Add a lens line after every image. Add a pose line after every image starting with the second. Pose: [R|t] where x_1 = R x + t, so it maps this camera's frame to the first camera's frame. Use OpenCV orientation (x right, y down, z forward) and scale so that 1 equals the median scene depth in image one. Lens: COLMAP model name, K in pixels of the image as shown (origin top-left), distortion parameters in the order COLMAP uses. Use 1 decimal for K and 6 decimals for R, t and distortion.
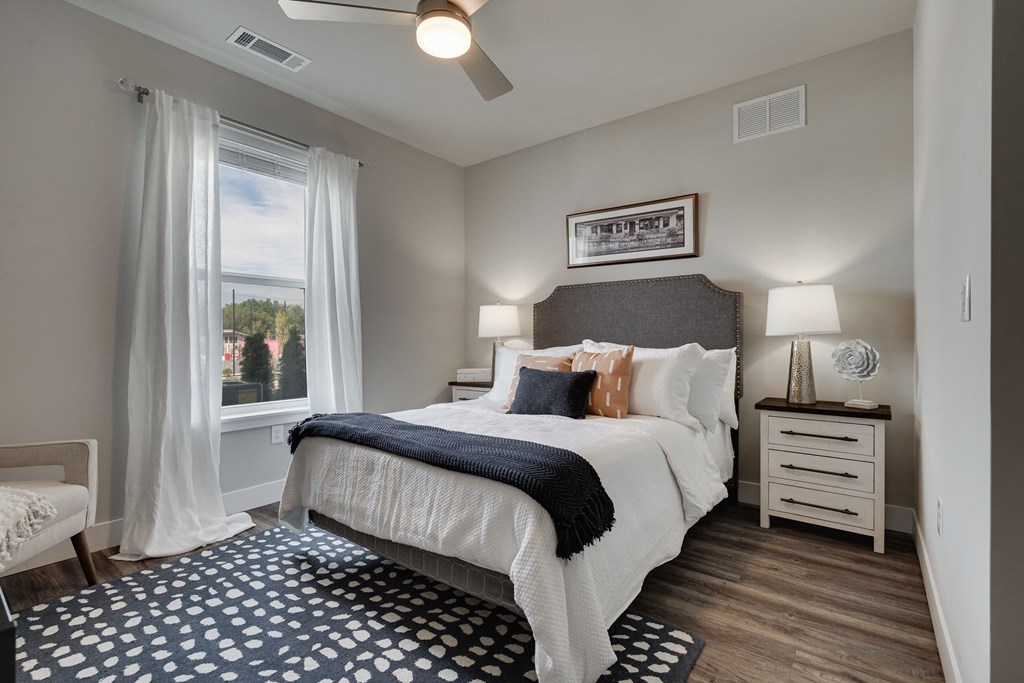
lens RADIAL K [[465.1, 0, 514.2], [0, 465.1, 336.7], [0, 0, 1]] dist [-0.001776, -0.000156]
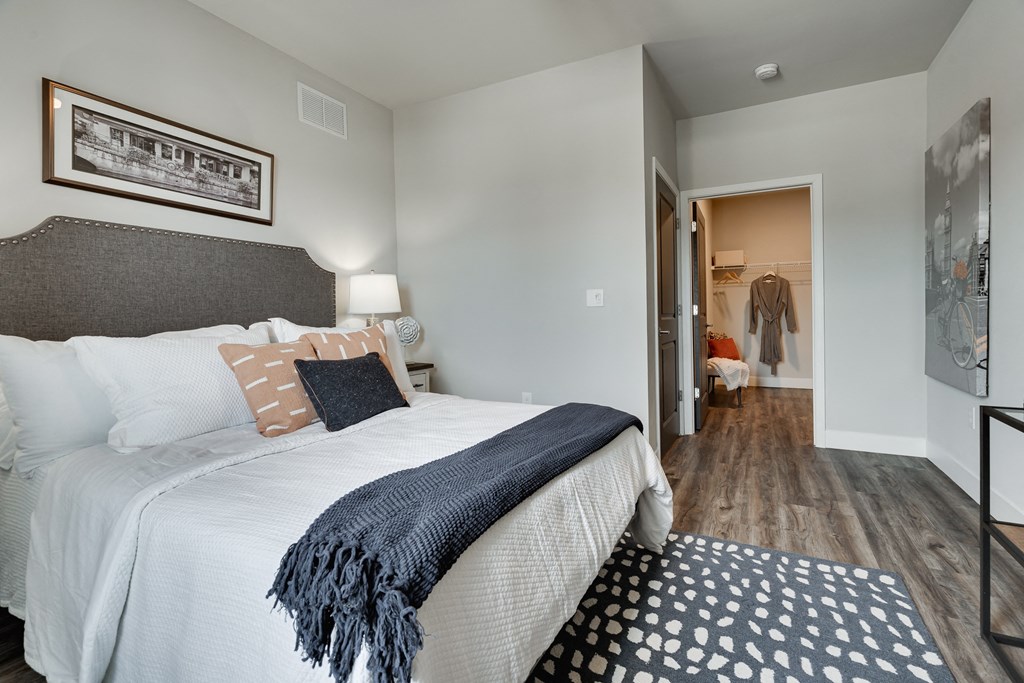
lens RADIAL K [[477.1, 0, 509.2], [0, 477.1, 302.3], [0, 0, 1]] dist [0.019622, 0.000193]
pose [[-0.156283, 0.029817, 0.987262, -0.566731], [0.009192, 0.999545, -0.028733, 0.005972], [-0.987670, 0.004585, -0.156486, 0.676414]]
